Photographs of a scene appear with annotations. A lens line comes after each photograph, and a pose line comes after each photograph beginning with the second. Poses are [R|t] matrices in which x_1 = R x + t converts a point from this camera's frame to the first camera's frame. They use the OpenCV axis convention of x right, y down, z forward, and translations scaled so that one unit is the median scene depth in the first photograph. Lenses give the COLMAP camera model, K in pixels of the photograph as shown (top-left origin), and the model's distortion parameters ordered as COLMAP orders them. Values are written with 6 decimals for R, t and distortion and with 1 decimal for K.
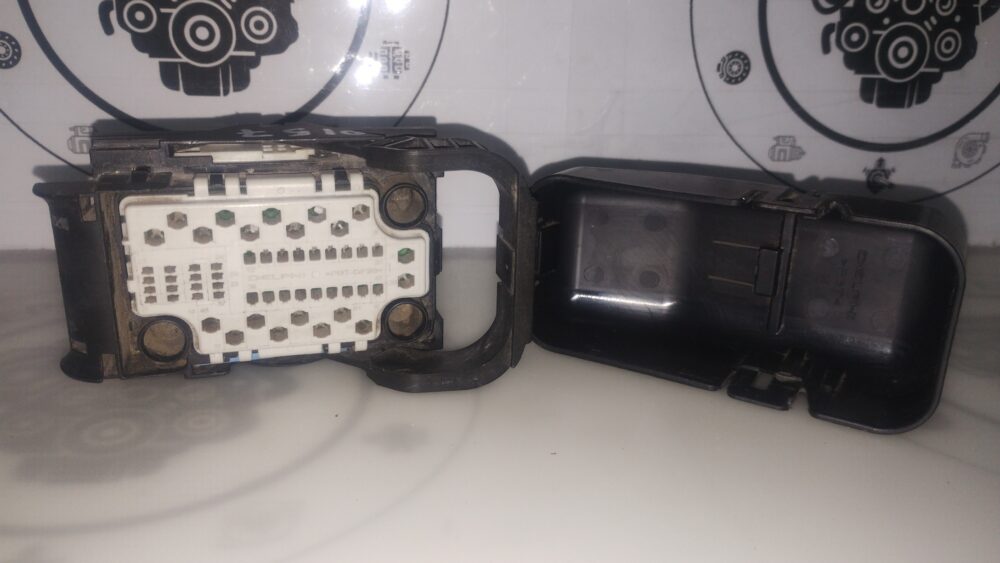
lens RADIAL K [[853.3, 0, 500.0], [0, 853.3, 281.5], [0, 0, 1]] dist [0.047350, -0.125821]
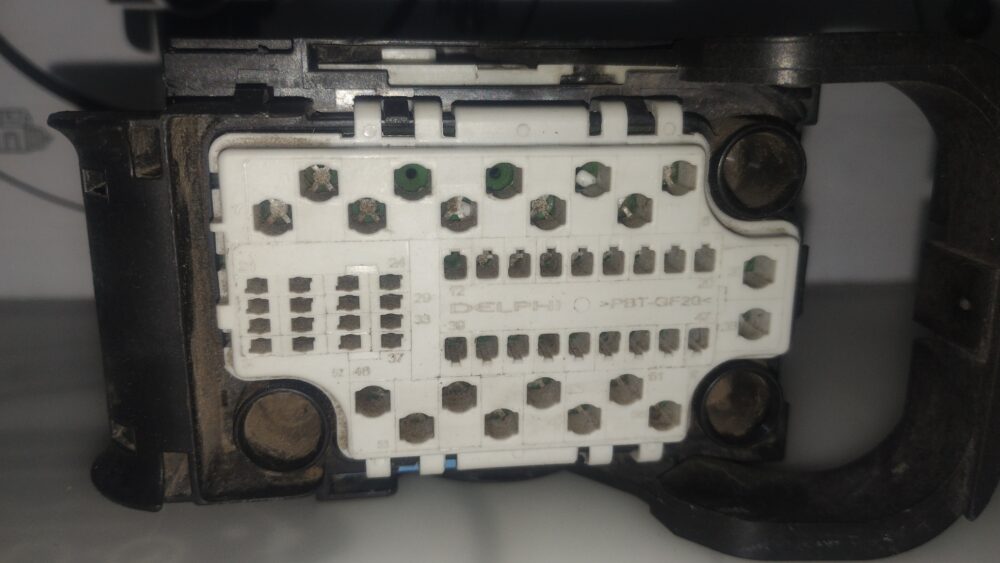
lens RADIAL K [[853.3, 0, 500.0], [0, 853.3, 281.5], [0, 0, 1]] dist [0.047350, -0.125821]
pose [[0.989660, 0.012262, -0.142912, -0.193612], [-0.026666, 0.994699, -0.099315, 0.028880], [0.140936, 0.102099, 0.984740, 0.511800]]
